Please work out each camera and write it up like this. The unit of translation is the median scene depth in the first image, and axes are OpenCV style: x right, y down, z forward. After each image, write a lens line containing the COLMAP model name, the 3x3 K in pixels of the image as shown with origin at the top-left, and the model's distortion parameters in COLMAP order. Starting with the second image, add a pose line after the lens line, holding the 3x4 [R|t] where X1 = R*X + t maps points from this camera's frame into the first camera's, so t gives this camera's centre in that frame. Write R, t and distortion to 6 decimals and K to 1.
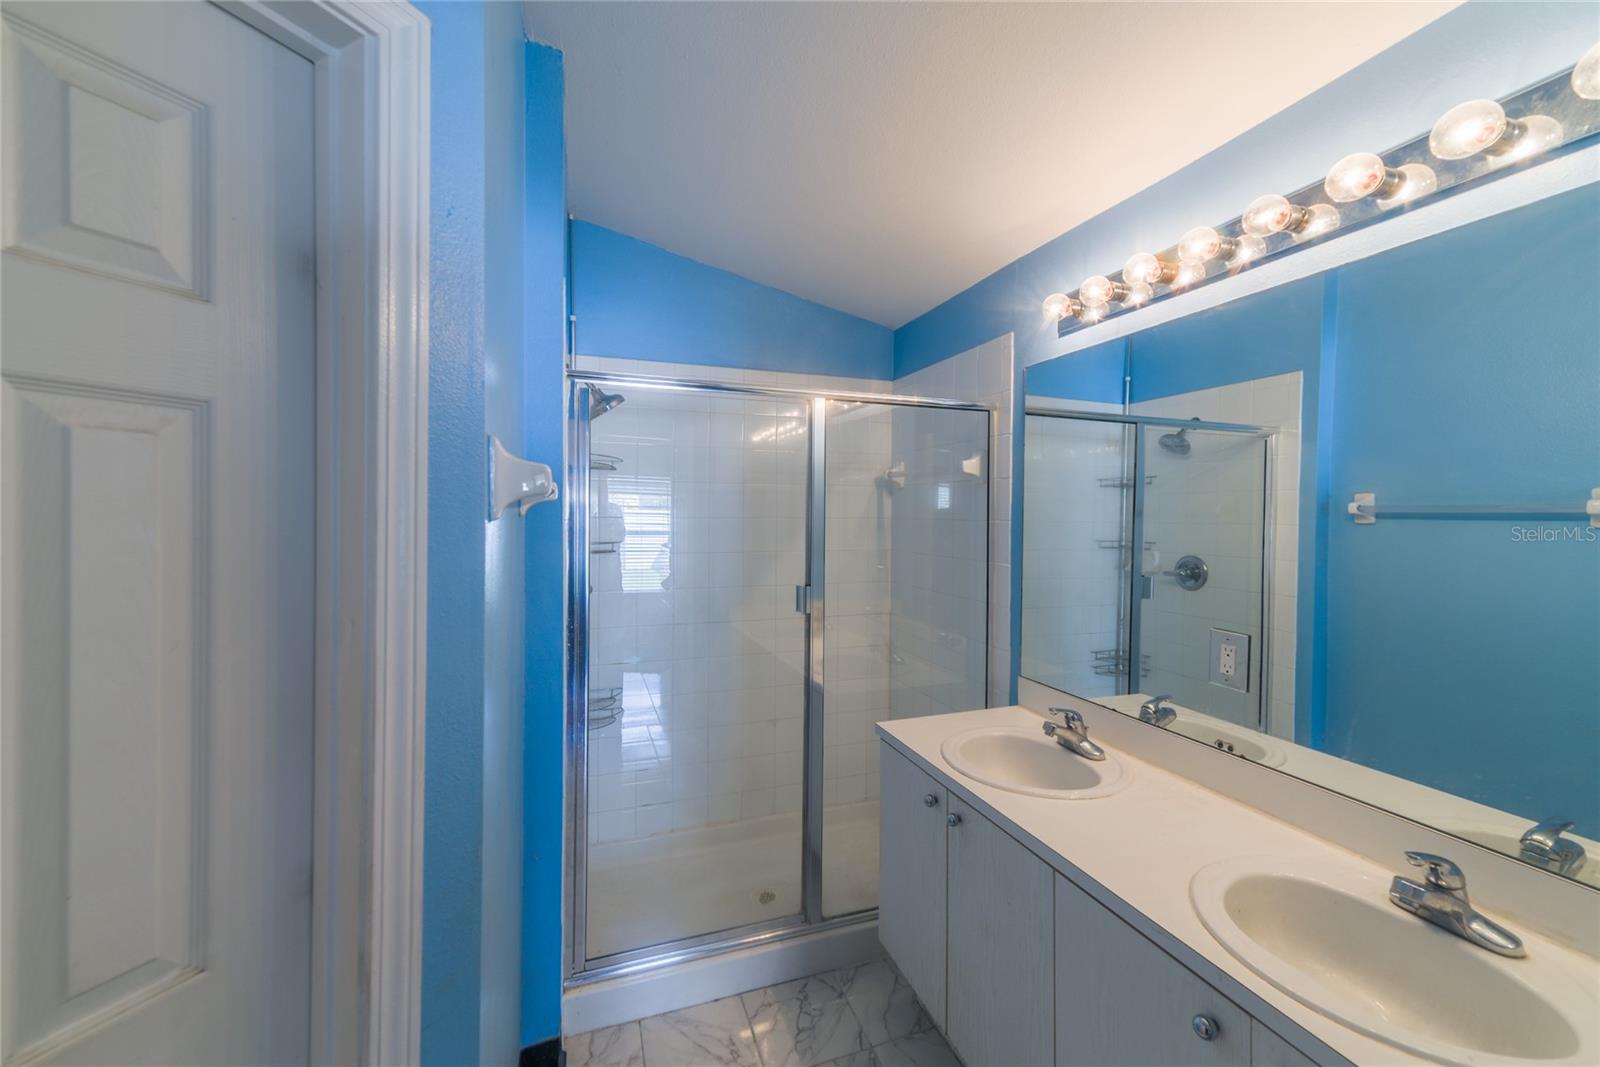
lens RADIAL K [[615.0, 0, 800.0], [0, 615.0, 527.9], [0, 0, 1]] dist [-0.001248, 0.000806]
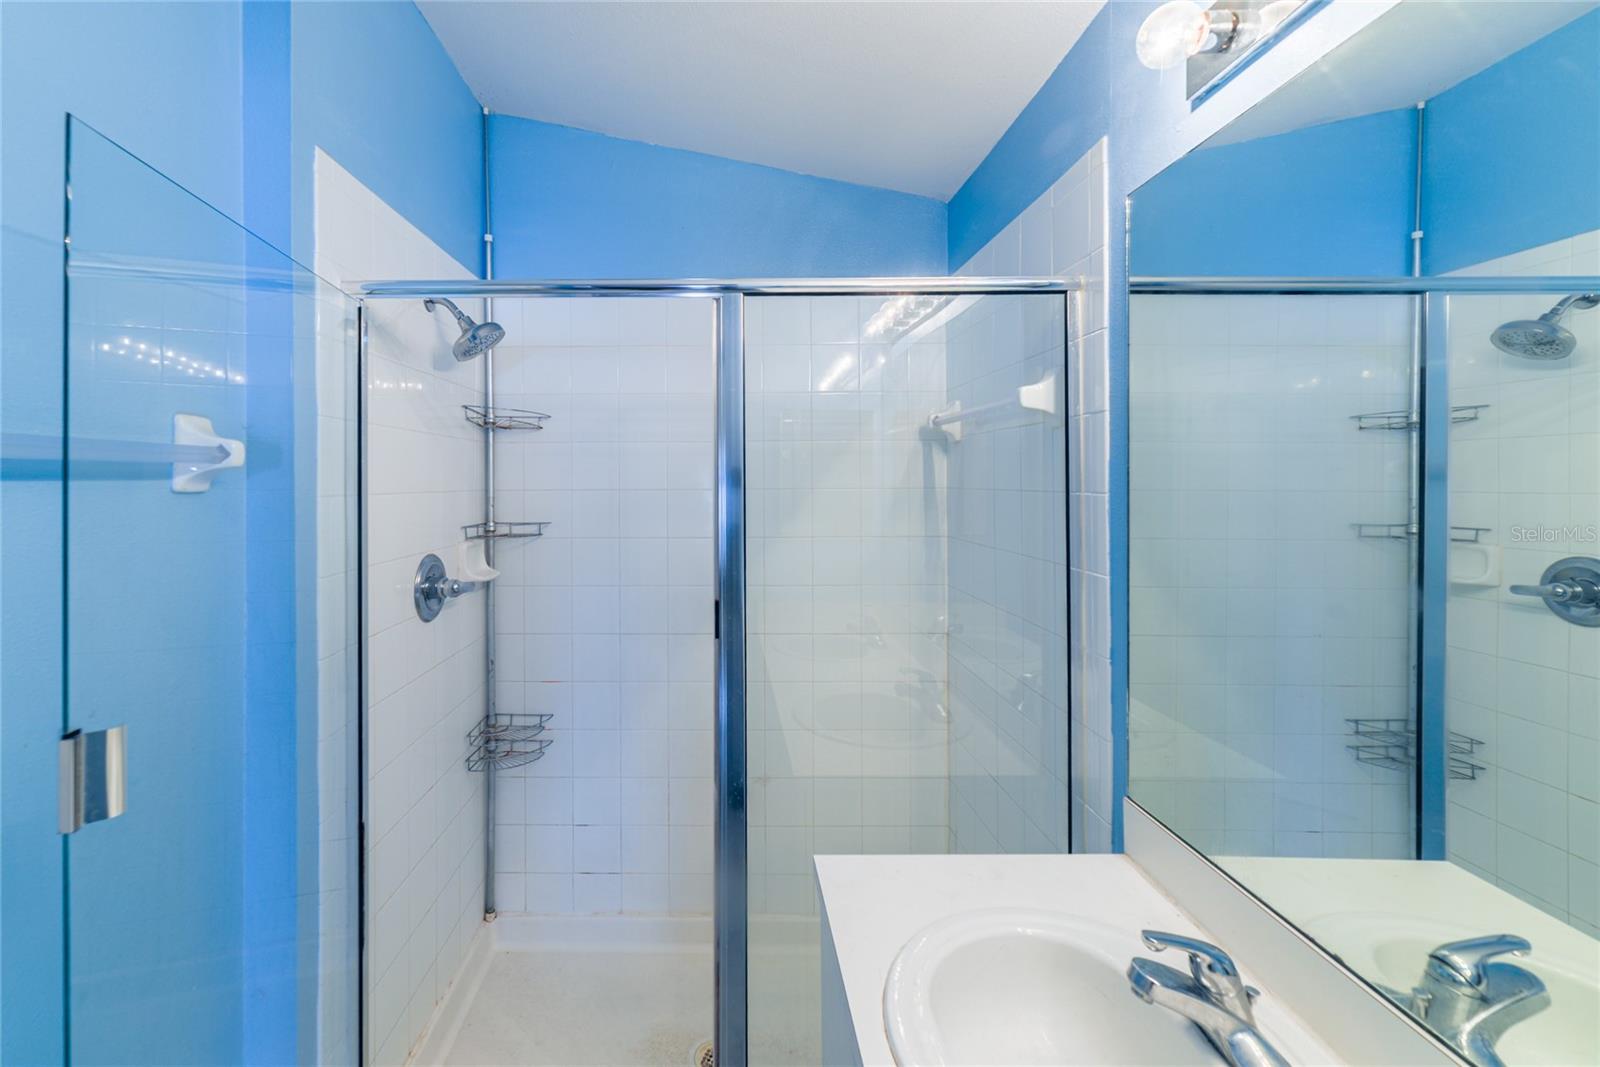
lens RADIAL K [[615.0, 0, 778.0], [0, 615.0, 482.8], [0, 0, 1]] dist [-0.001248, 0.000806]
pose [[0.939883, -0.009397, -0.341368, 0.236961], [0.002663, 0.999793, -0.020189, -0.009953], [0.341487, 0.018066, 0.939713, 0.378018]]
